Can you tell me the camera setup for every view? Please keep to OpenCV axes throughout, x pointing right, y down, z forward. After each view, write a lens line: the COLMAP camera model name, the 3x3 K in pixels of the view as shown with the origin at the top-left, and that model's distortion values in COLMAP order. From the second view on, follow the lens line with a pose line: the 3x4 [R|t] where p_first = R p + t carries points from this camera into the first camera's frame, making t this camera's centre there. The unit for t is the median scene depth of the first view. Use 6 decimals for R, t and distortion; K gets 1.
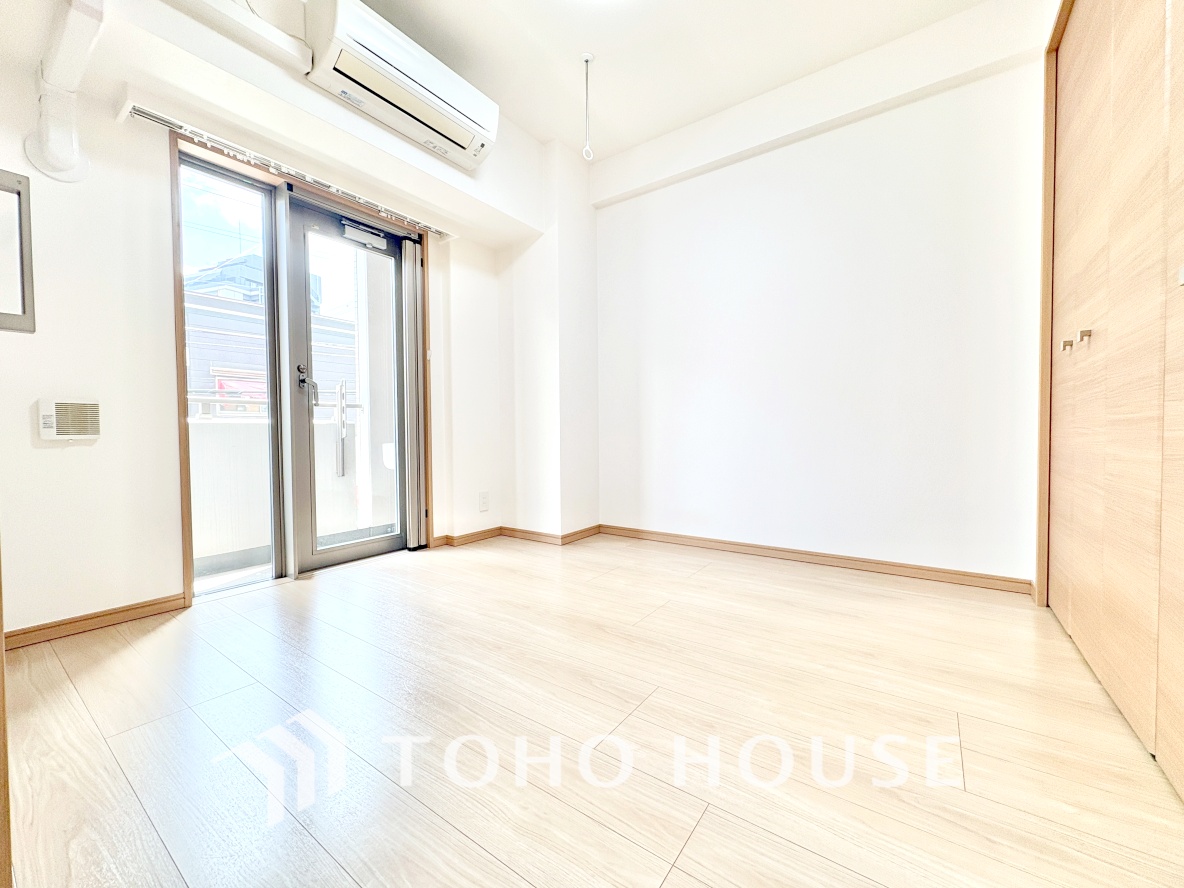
lens RADIAL K [[469.1, 0, 595.1], [0, 469.1, 442.1], [0, 0, 1]] dist [0.000471, 0.000312]
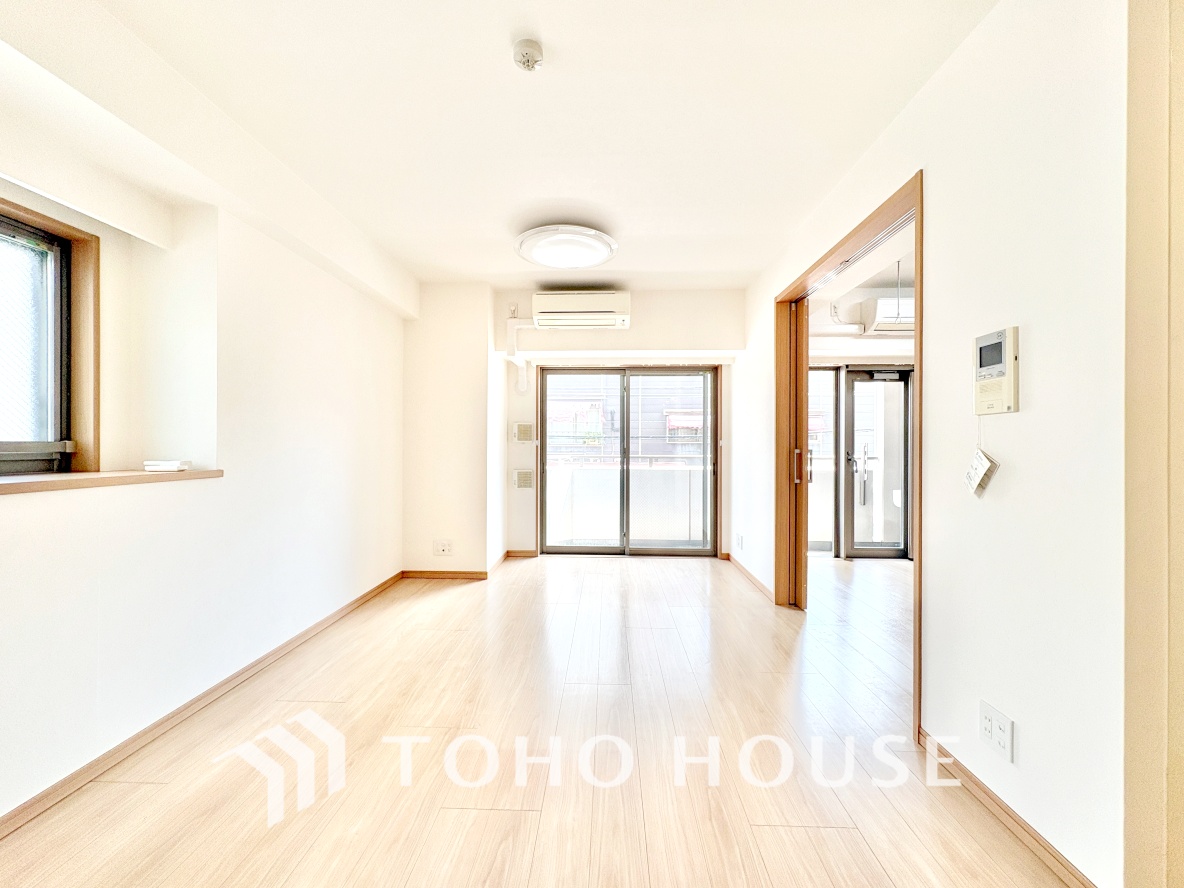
lens RADIAL K [[469.1, 0, 590.6], [0, 469.1, 445.0], [0, 0, 1]] dist [0.000471, 0.000312]
pose [[0.544444, 0.011725, -0.838715, 0.367699], [-0.027244, 0.999622, -0.003711, -0.134195], [0.838355, 0.024871, 0.544557, -0.836799]]
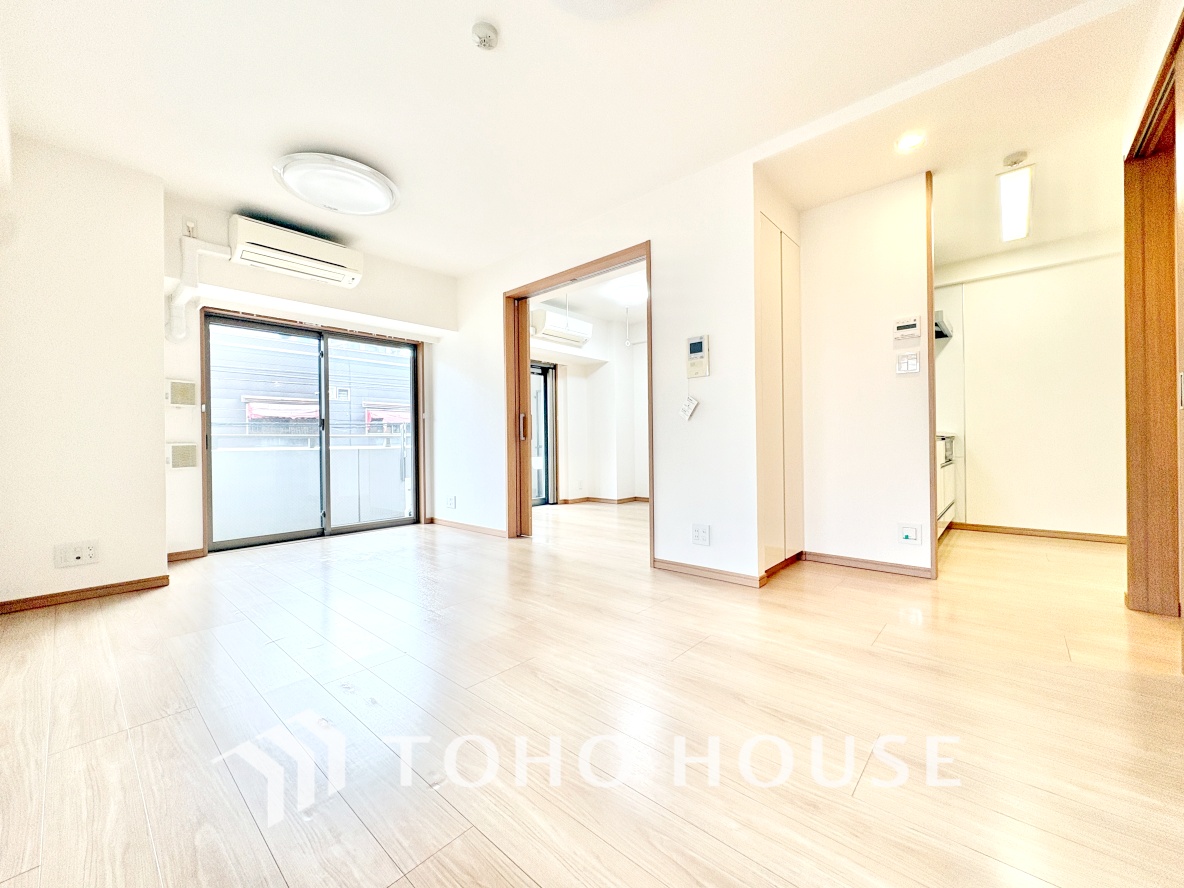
lens RADIAL K [[469.1, 0, 586.9], [0, 469.1, 443.4], [0, 0, 1]] dist [0.000471, 0.000312]
pose [[0.992241, -0.004223, -0.124259, 0.064071], [0.001565, 0.999768, -0.021480, -0.015554], [0.124321, 0.021119, 0.992017, -1.234817]]
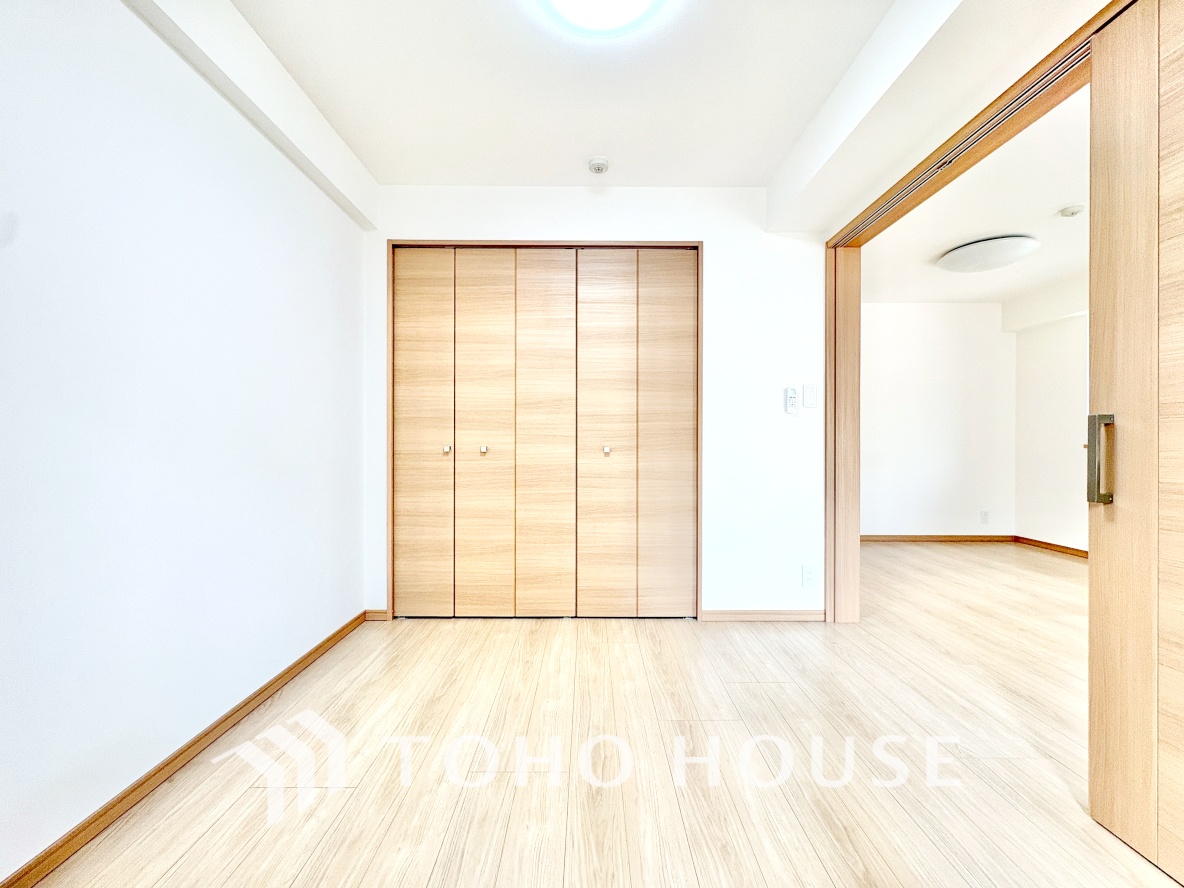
lens RADIAL K [[469.1, 0, 593.1], [0, 469.1, 443.2], [0, 0, 1]] dist [0.000471, 0.000312]
pose [[-0.580156, 0.011308, 0.814427, -0.390374], [0.024759, 0.999686, 0.003757, -0.123790], [-0.814129, 0.022344, -0.580254, 0.865269]]
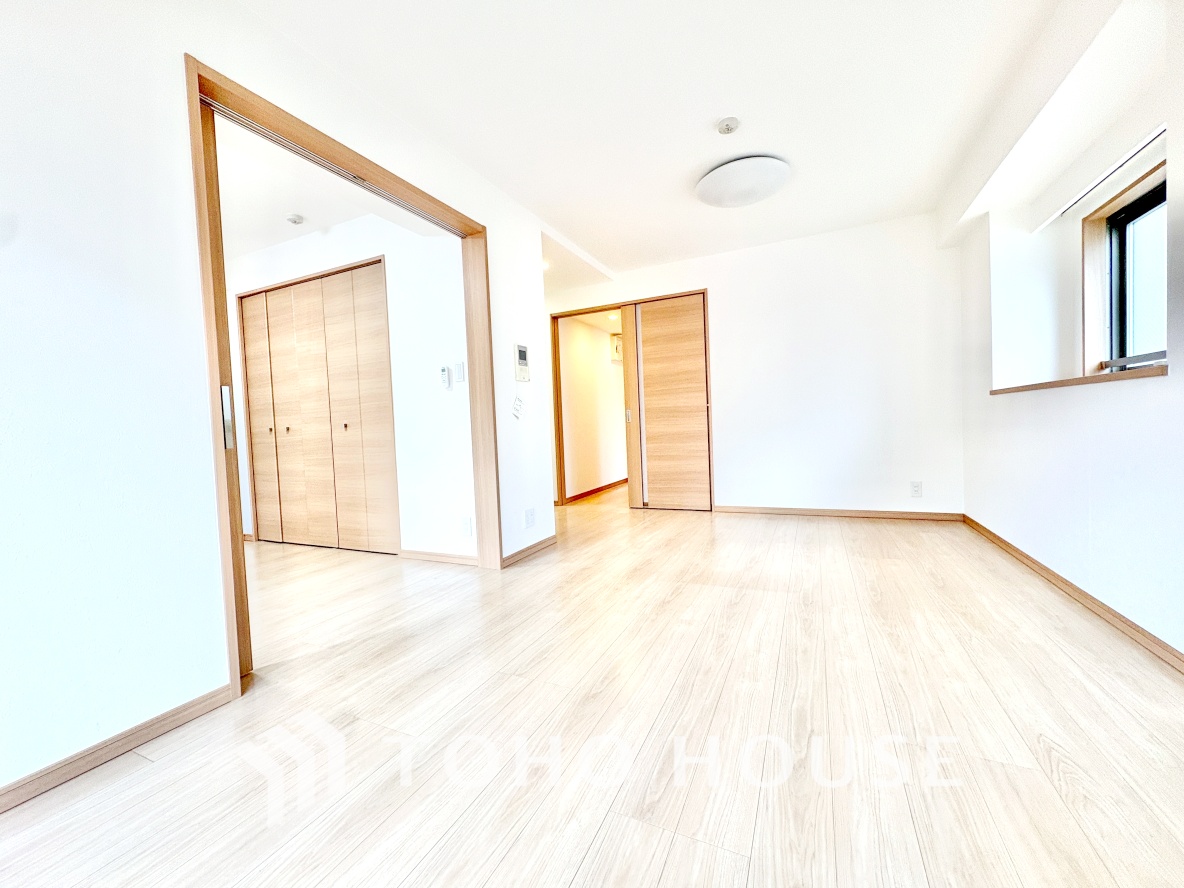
lens RADIAL K [[469.1, 0, 594.6], [0, 469.1, 444.4], [0, 0, 1]] dist [0.000471, 0.000312]
pose [[-0.177978, -0.021960, 0.983789, -1.008668], [0.069126, 0.997002, 0.034760, -0.053936], [-0.981604, 0.074192, -0.175926, -0.147389]]
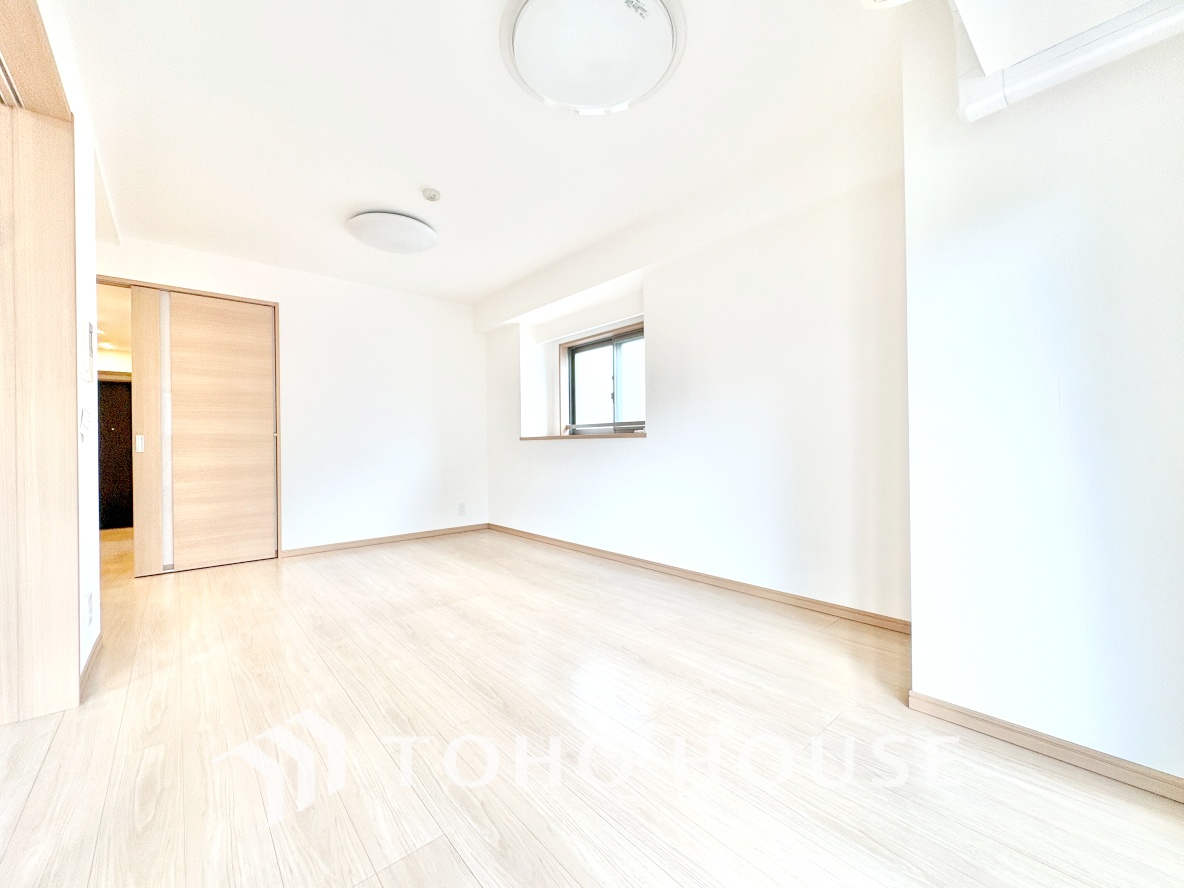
lens RADIAL K [[469.1, 0, 588.1], [0, 469.1, 445.5], [0, 0, 1]] dist [0.000471, 0.000312]
pose [[-0.972216, 0.020538, 0.233182, -0.717605], [0.026677, 0.999375, 0.023204, -0.082251], [-0.232559, 0.028779, -0.972156, 0.326769]]
